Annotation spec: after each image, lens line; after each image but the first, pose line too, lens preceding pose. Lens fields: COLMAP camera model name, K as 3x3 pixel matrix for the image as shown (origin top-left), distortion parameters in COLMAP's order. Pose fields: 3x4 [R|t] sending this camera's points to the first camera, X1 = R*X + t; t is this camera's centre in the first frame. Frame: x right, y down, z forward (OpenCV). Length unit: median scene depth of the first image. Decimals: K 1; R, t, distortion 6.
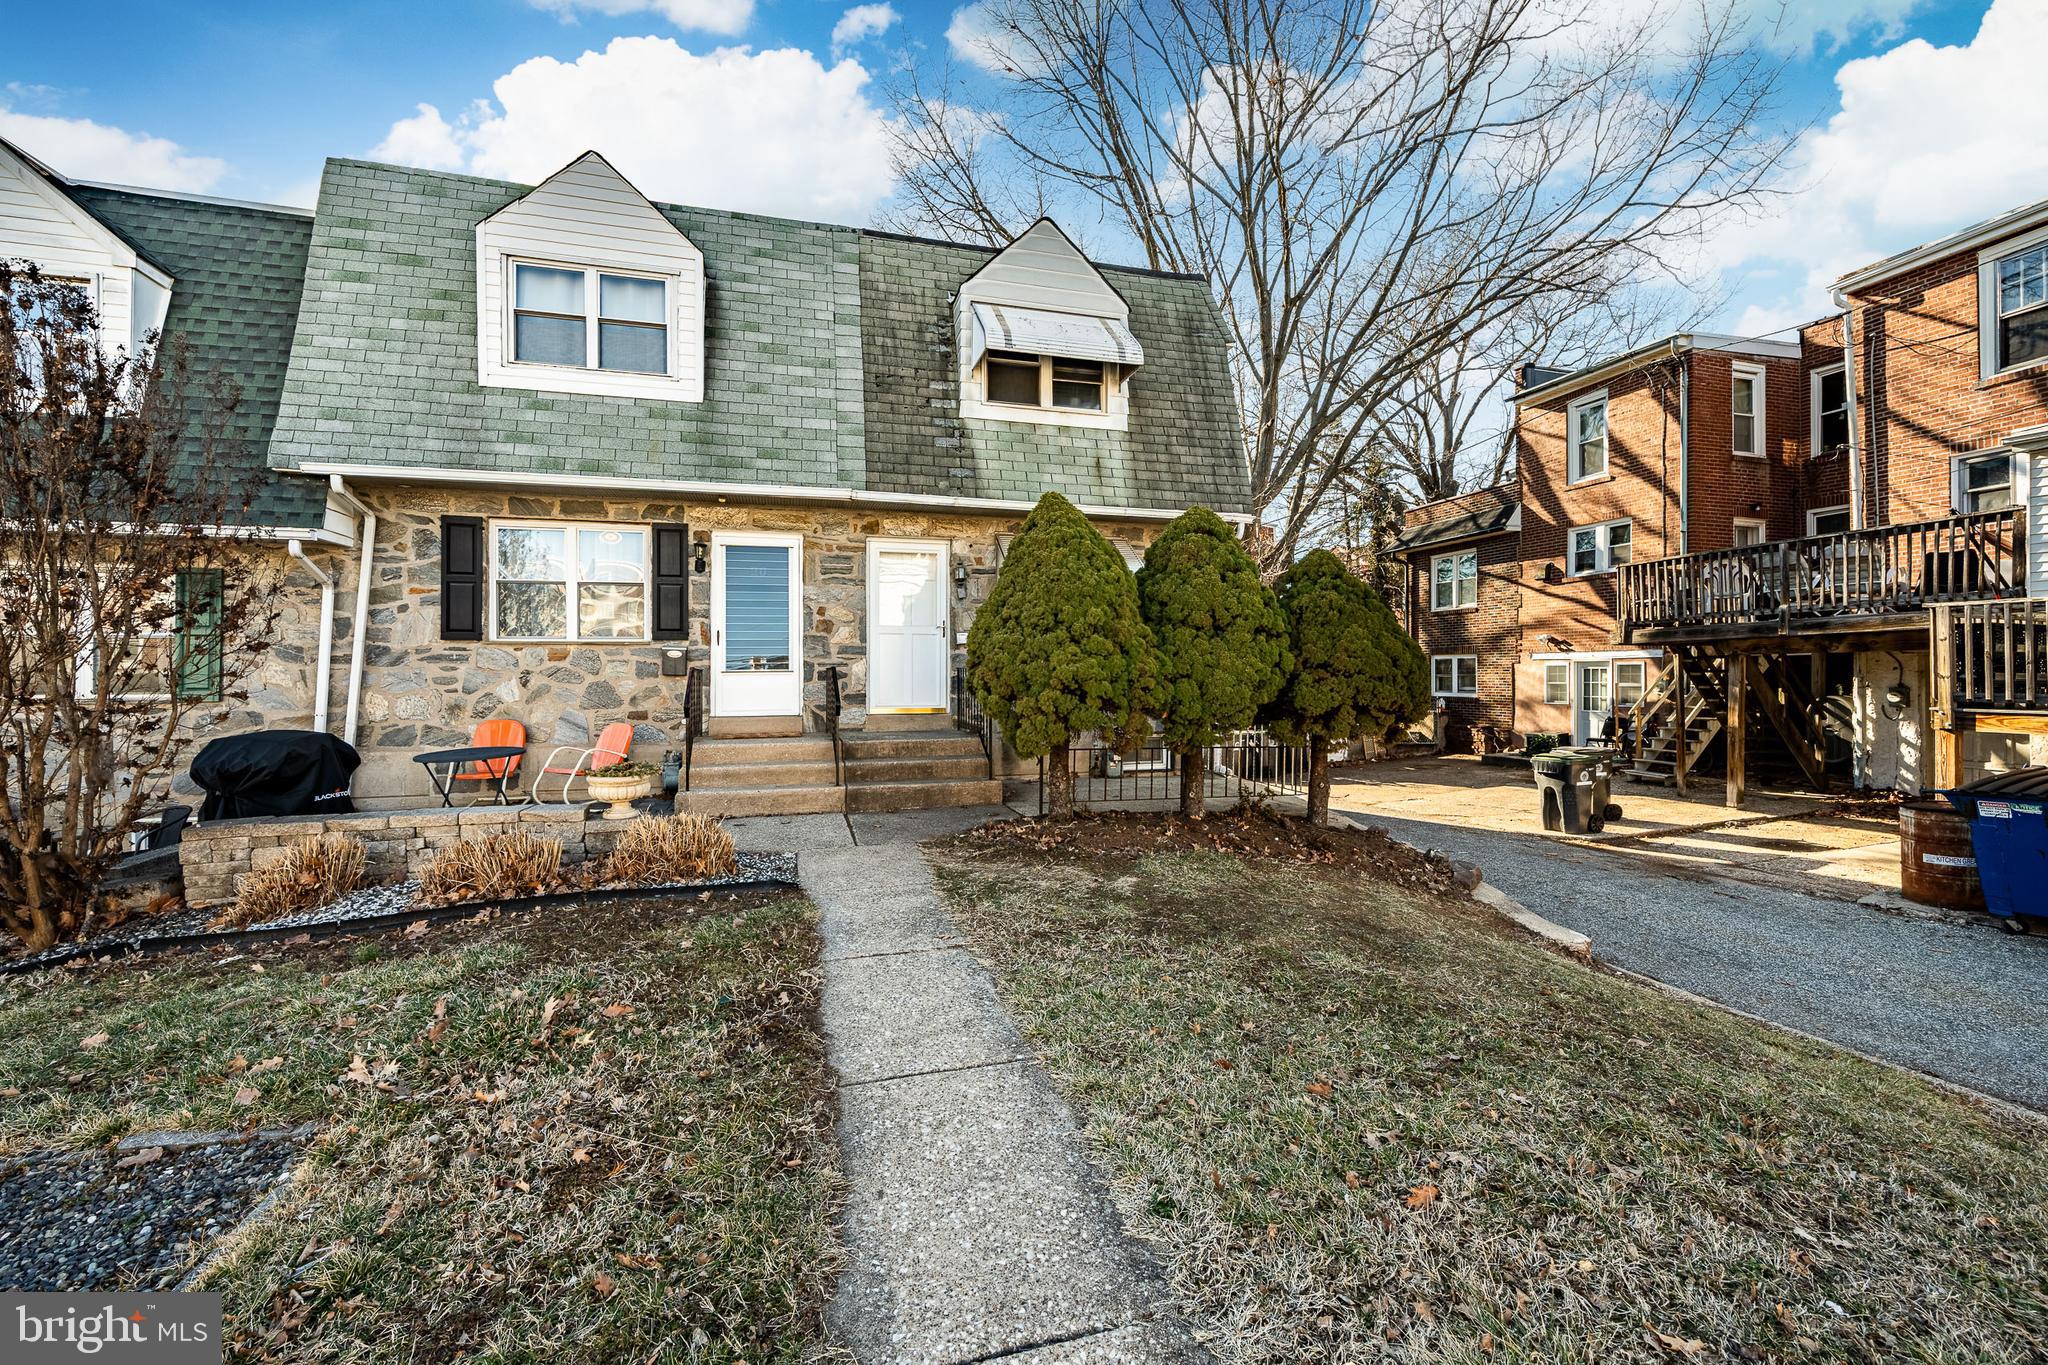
lens RADIAL K [[819.6, 0, 1028.6], [0, 819.6, 681.7], [0, 0, 1]] dist [-0.002010, -0.001111]
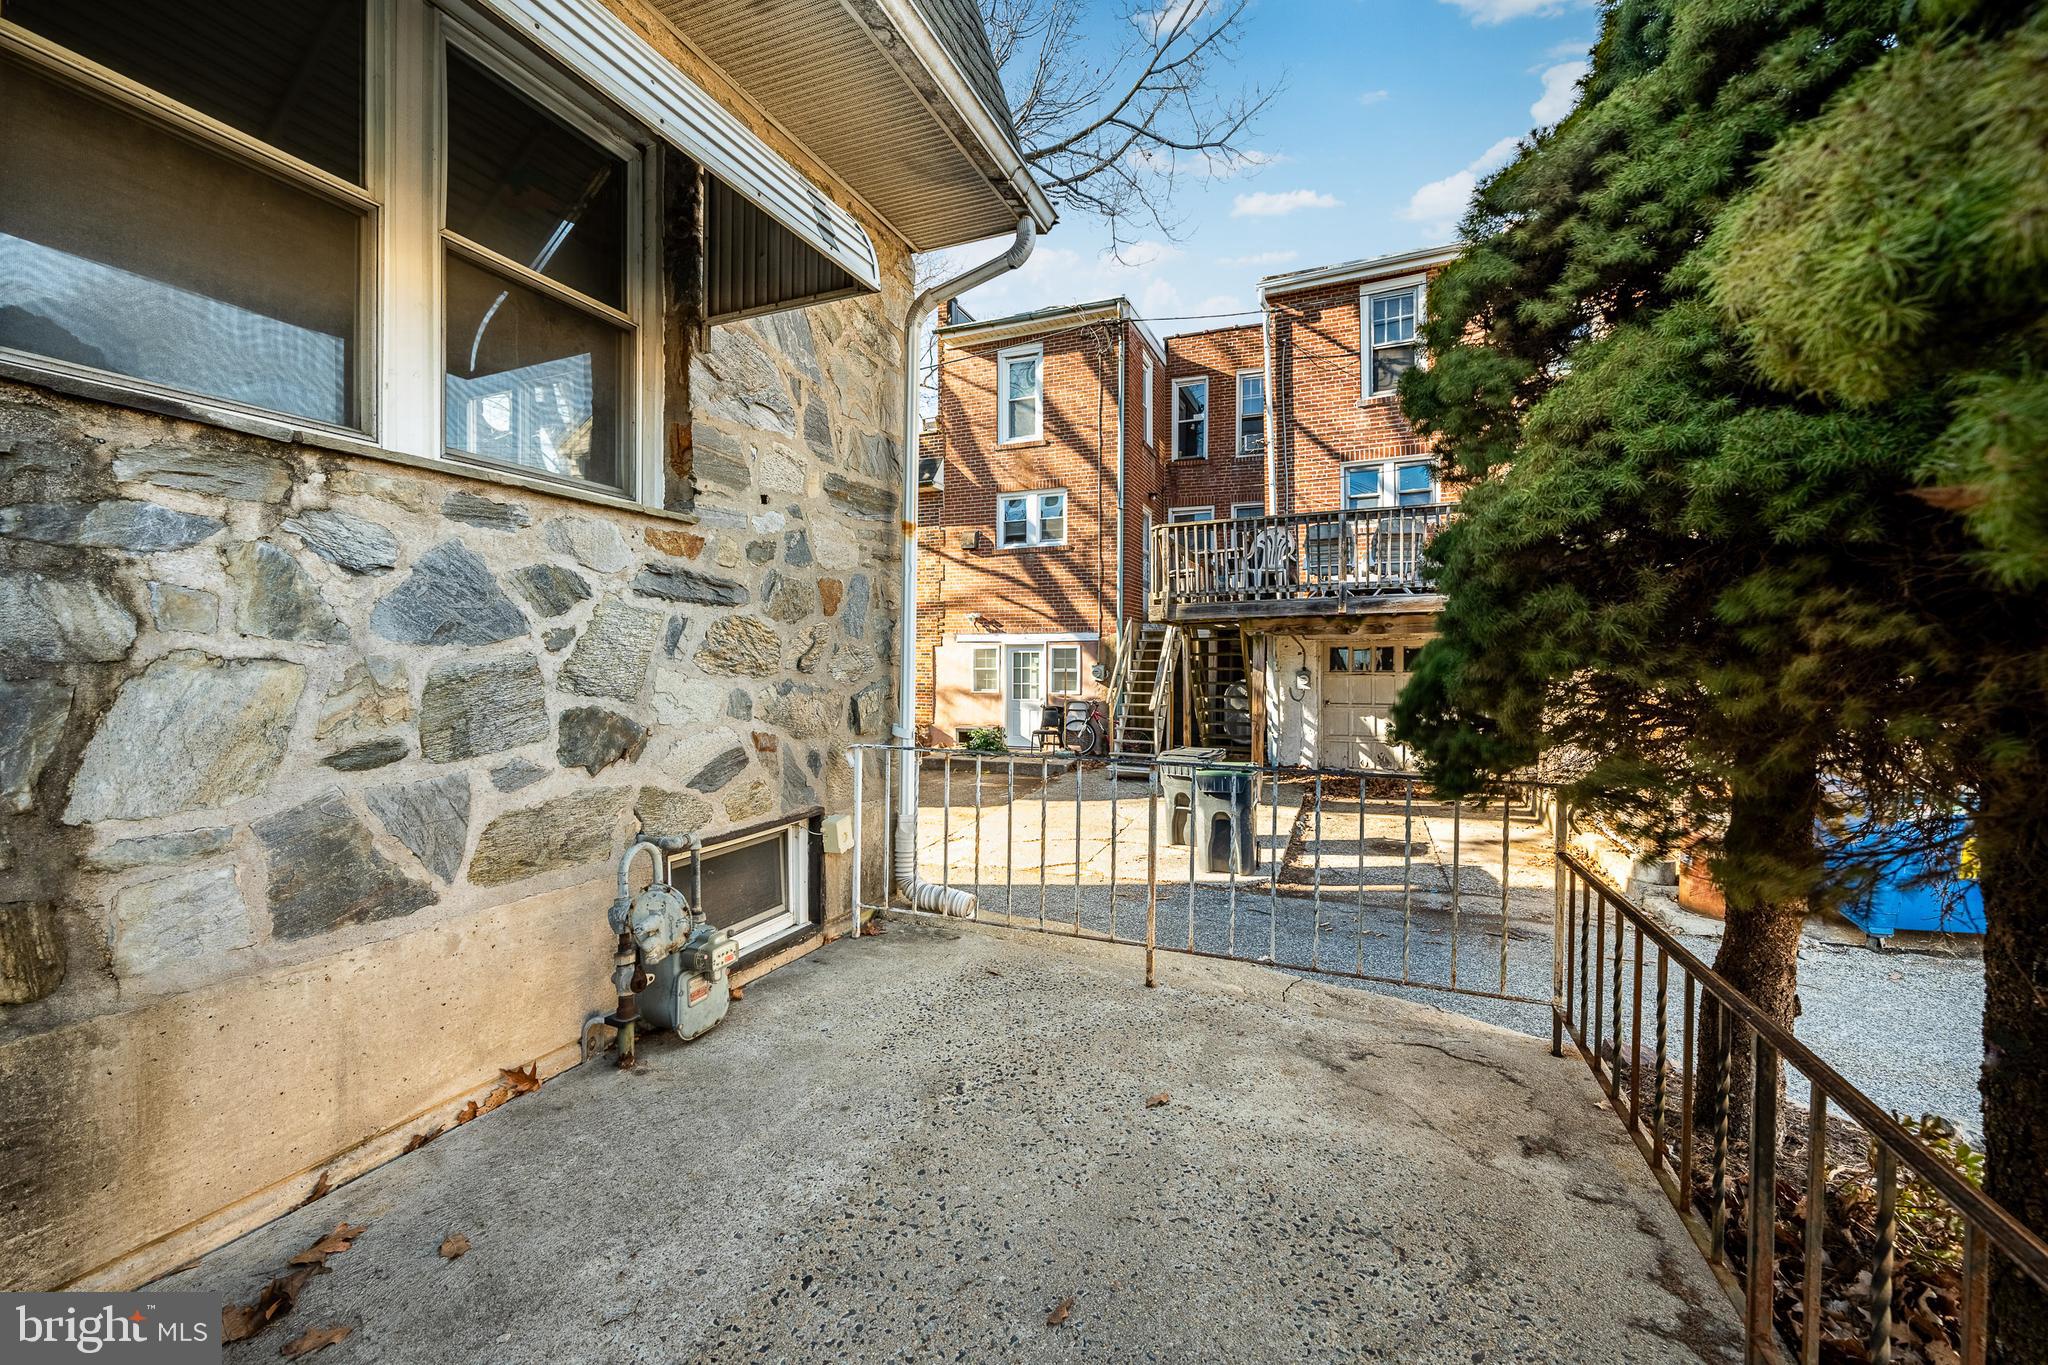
lens RADIAL K [[819.6, 0, 1007.2], [0, 819.6, 675.3], [0, 0, 1]] dist [-0.002010, -0.001111]
pose [[0.642056, -0.004348, 0.766646, -0.024580], [0.001462, 0.999989, 0.004447, 0.008089], [-0.766657, -0.001734, 0.642055, 0.805690]]
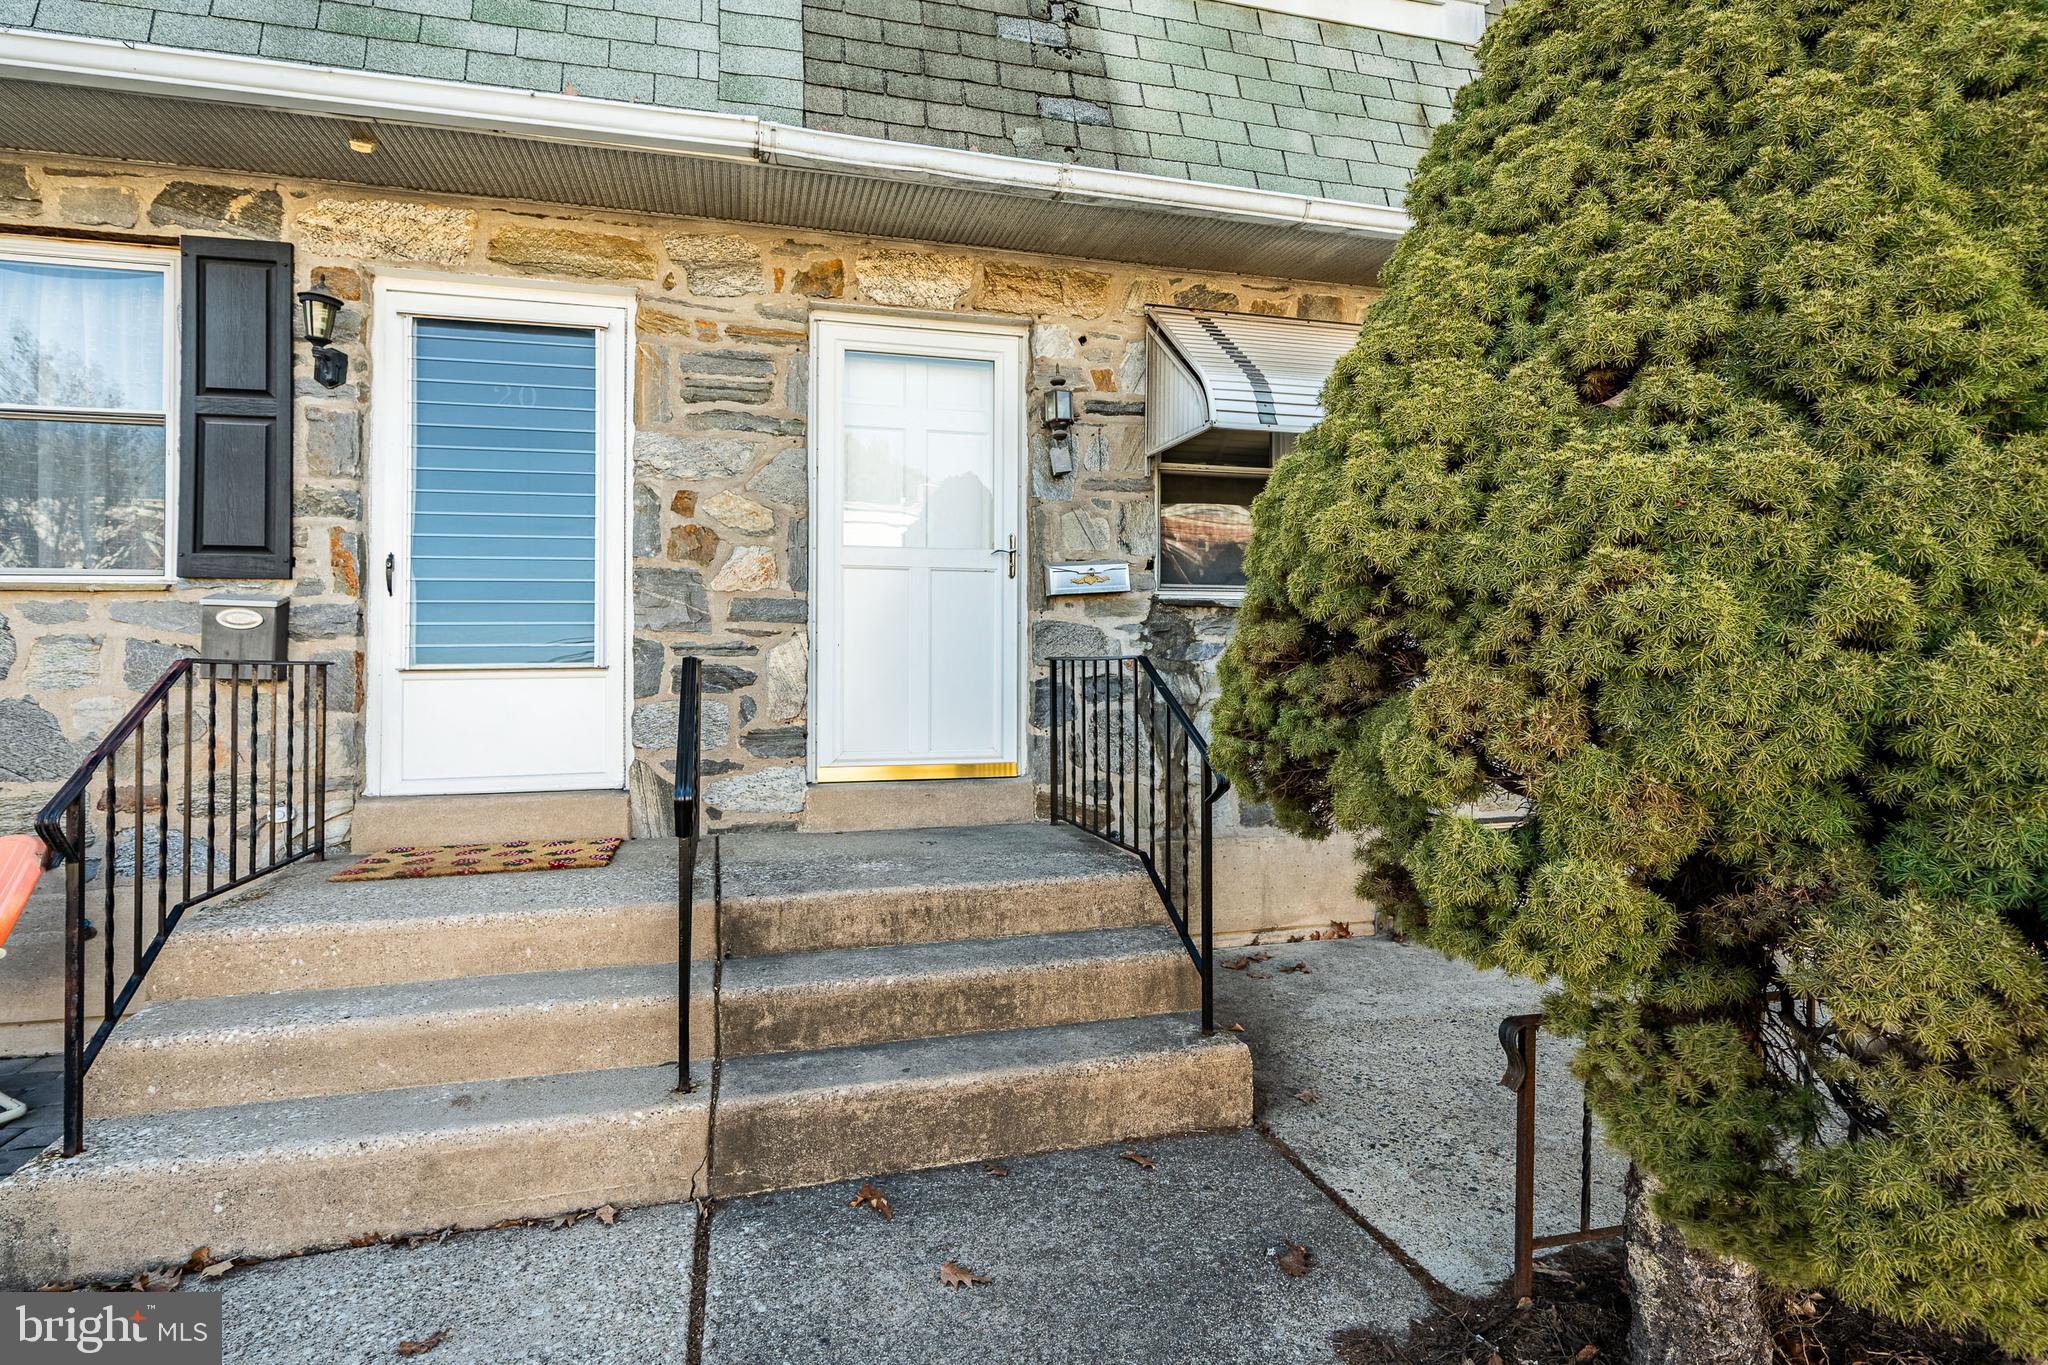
lens RADIAL K [[1014.7, 0, 1019.3], [0, 1014.7, 649.8], [0, 0, 1]] dist [-0.004190, 0.001288]
pose [[0.999766, -0.000066, -0.021612, -0.090637], [-0.000316, 0.999844, -0.017678, -0.012378], [0.021610, 0.017681, 0.999610, 0.531104]]
